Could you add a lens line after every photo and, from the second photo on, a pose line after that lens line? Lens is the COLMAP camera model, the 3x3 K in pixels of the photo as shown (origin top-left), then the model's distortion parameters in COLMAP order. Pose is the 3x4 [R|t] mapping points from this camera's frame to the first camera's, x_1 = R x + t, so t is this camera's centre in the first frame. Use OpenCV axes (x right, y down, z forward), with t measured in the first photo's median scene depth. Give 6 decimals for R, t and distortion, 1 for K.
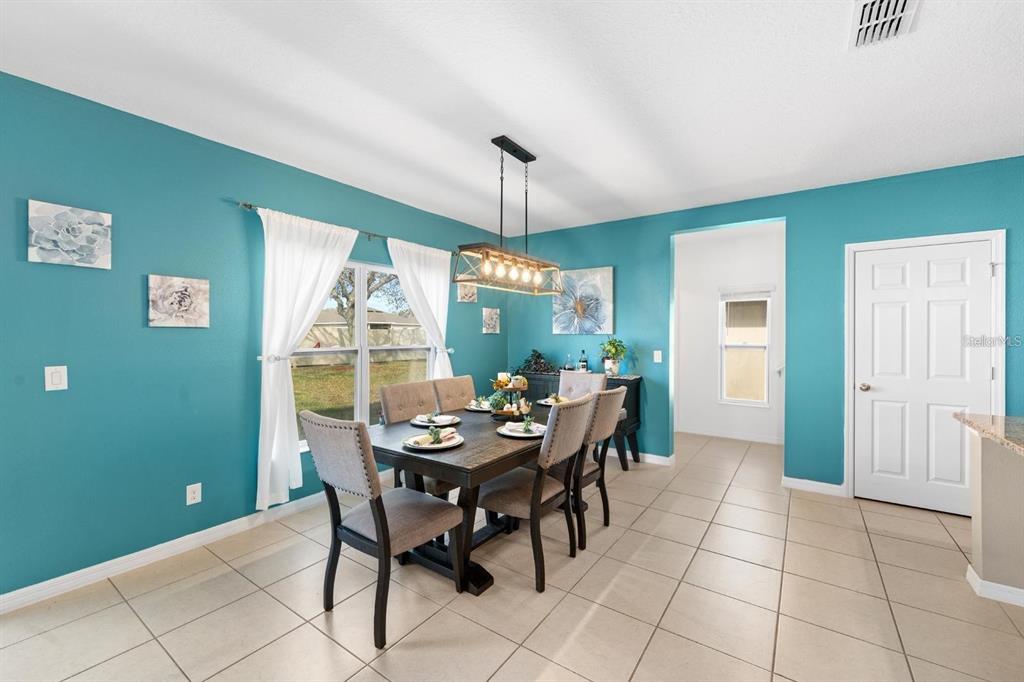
lens RADIAL K [[415.3, 0, 511.2], [0, 415.3, 339.6], [0, 0, 1]] dist [-0.002242, -0.000300]
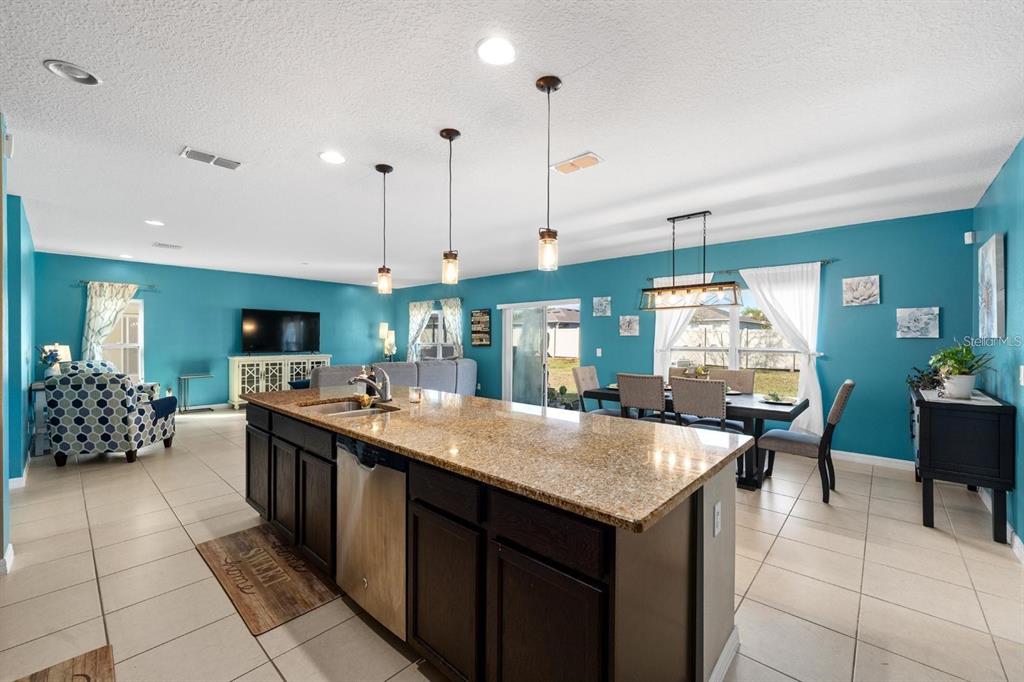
lens RADIAL K [[415.3, 0, 511.4], [0, 415.3, 338.3], [0, 0, 1]] dist [-0.002242, -0.000300]
pose [[-0.122300, 0.000256, -0.992493, 1.310525], [-0.012370, 0.999922, 0.001783, -0.008523], [0.992416, 0.012496, -0.122287, 0.456824]]
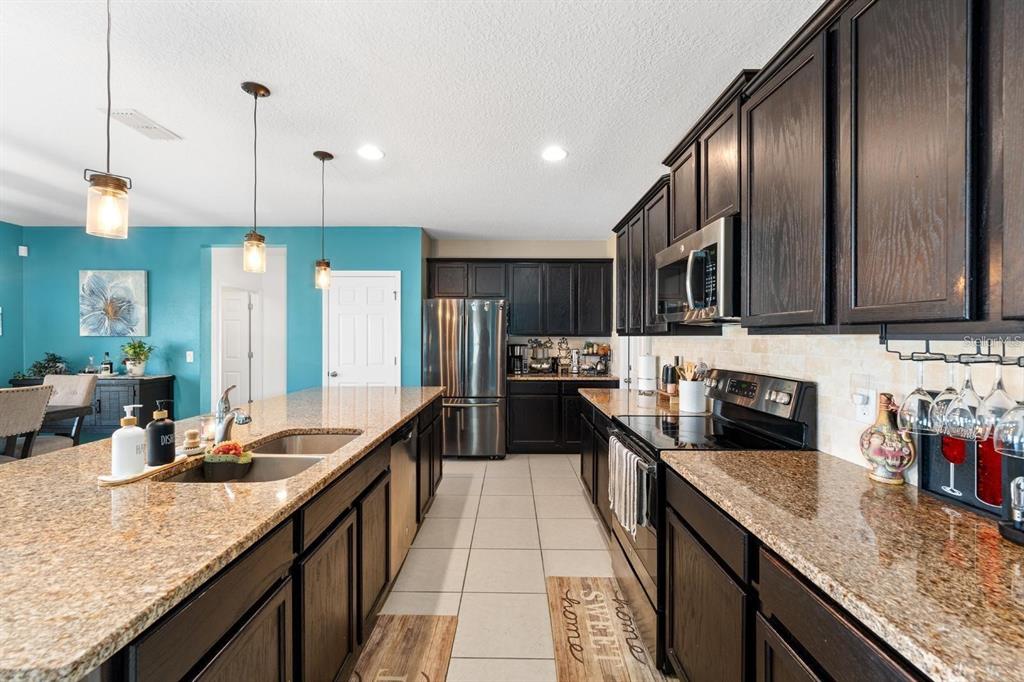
lens RADIAL K [[415.3, 0, 509.6], [0, 415.3, 339.3], [0, 0, 1]] dist [-0.002242, -0.000300]
pose [[0.821320, -0.008016, 0.570412, 0.528216], [0.007119, 0.999967, 0.003801, -0.004033], [-0.570424, 0.000939, 0.821350, -0.476817]]
